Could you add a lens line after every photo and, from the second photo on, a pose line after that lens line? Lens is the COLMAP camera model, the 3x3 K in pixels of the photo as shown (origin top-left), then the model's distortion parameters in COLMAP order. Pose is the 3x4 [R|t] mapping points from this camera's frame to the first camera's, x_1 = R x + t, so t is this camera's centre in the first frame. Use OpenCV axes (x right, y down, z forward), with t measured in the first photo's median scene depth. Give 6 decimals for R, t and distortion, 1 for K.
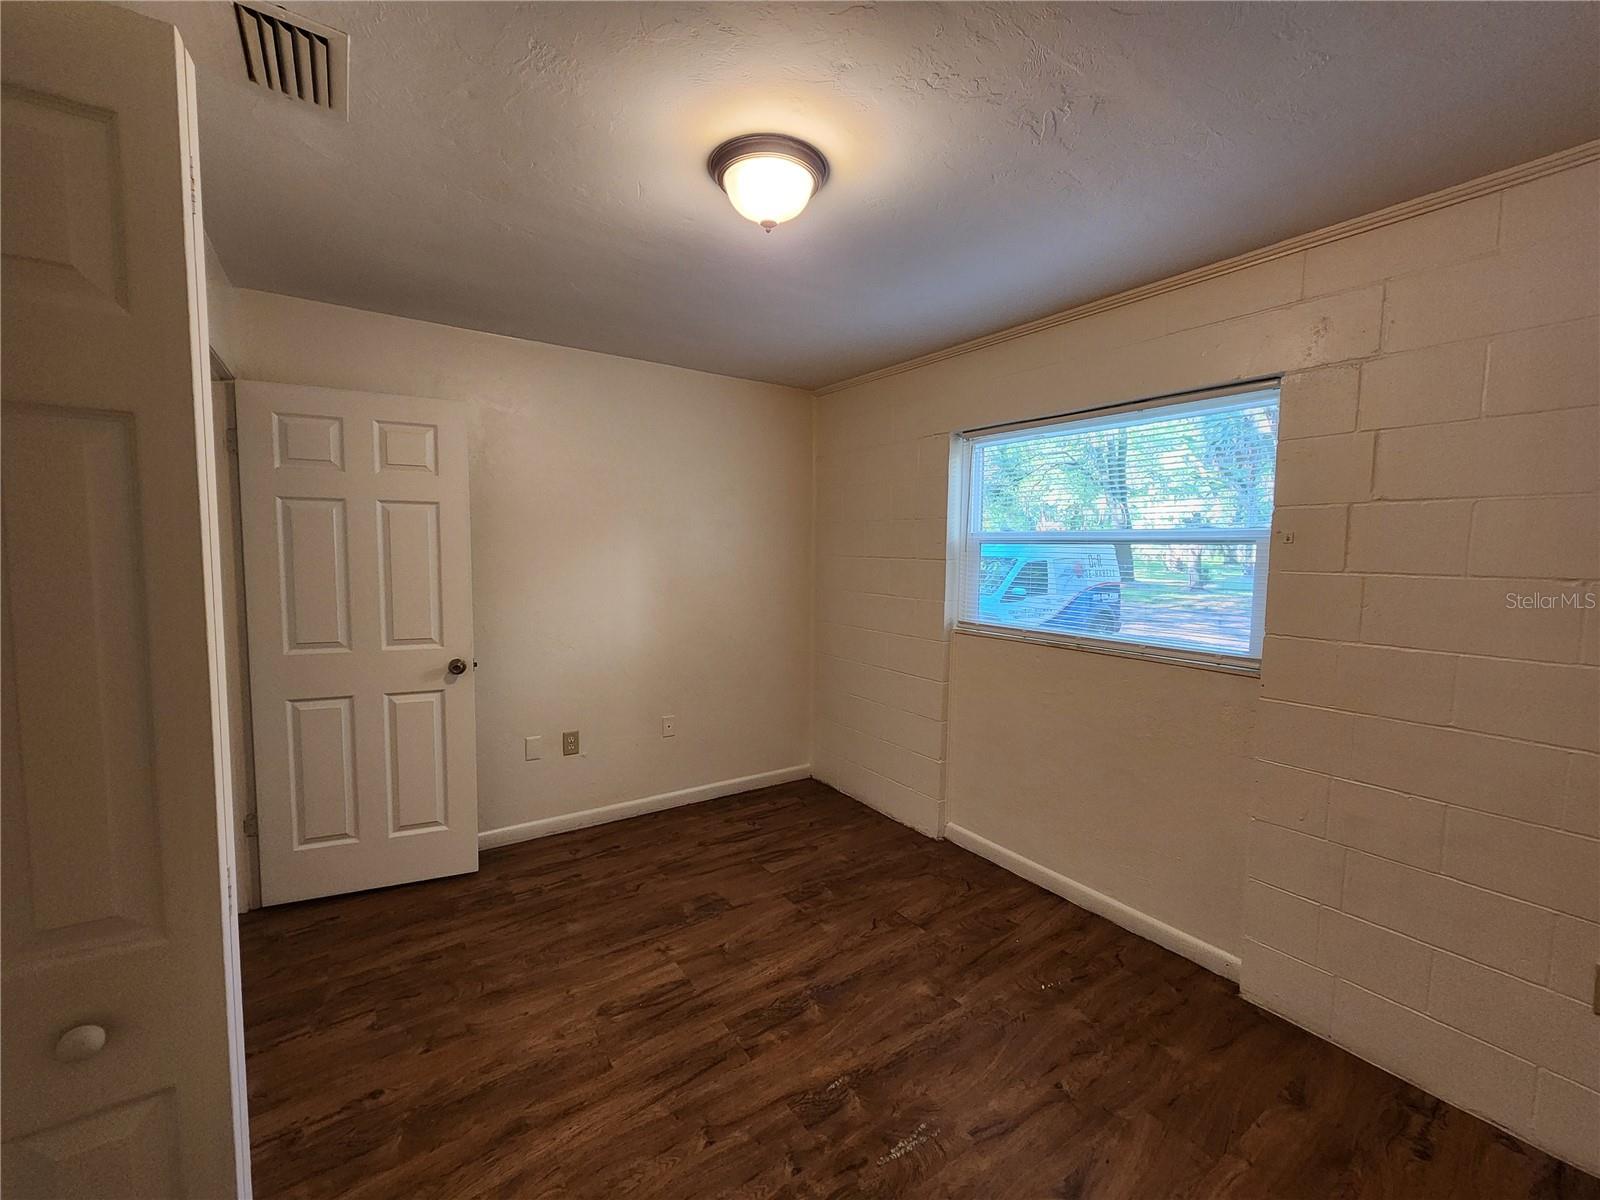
lens RADIAL K [[657.2, 0, 800.4], [0, 657.2, 598.7], [0, 0, 1]] dist [-0.002534, 0.000320]
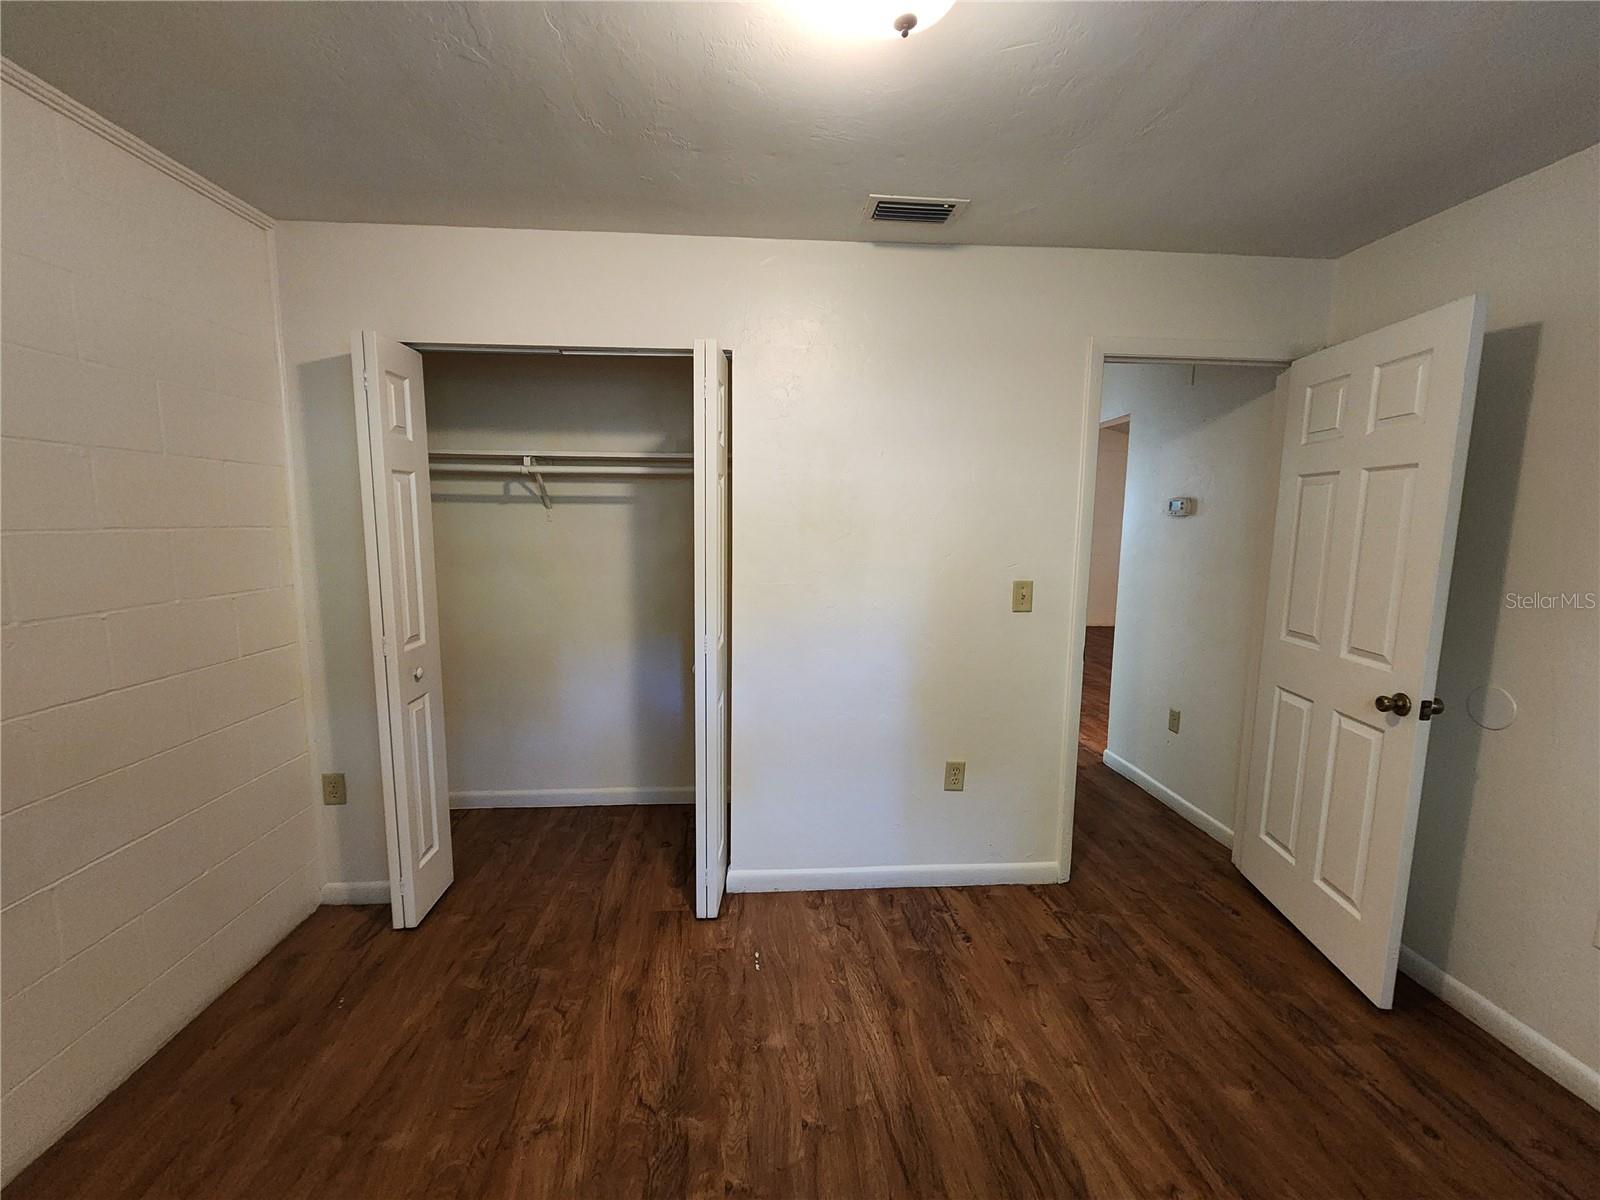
lens RADIAL K [[657.2, 0, 799.0], [0, 657.2, 598.8], [0, 0, 1]] dist [-0.002534, 0.000320]
pose [[-0.511493, 0.086628, -0.854910, 0.503035], [-0.085702, 0.984802, 0.151066, -0.072687], [0.855003, 0.150537, -0.496295, 1.076198]]
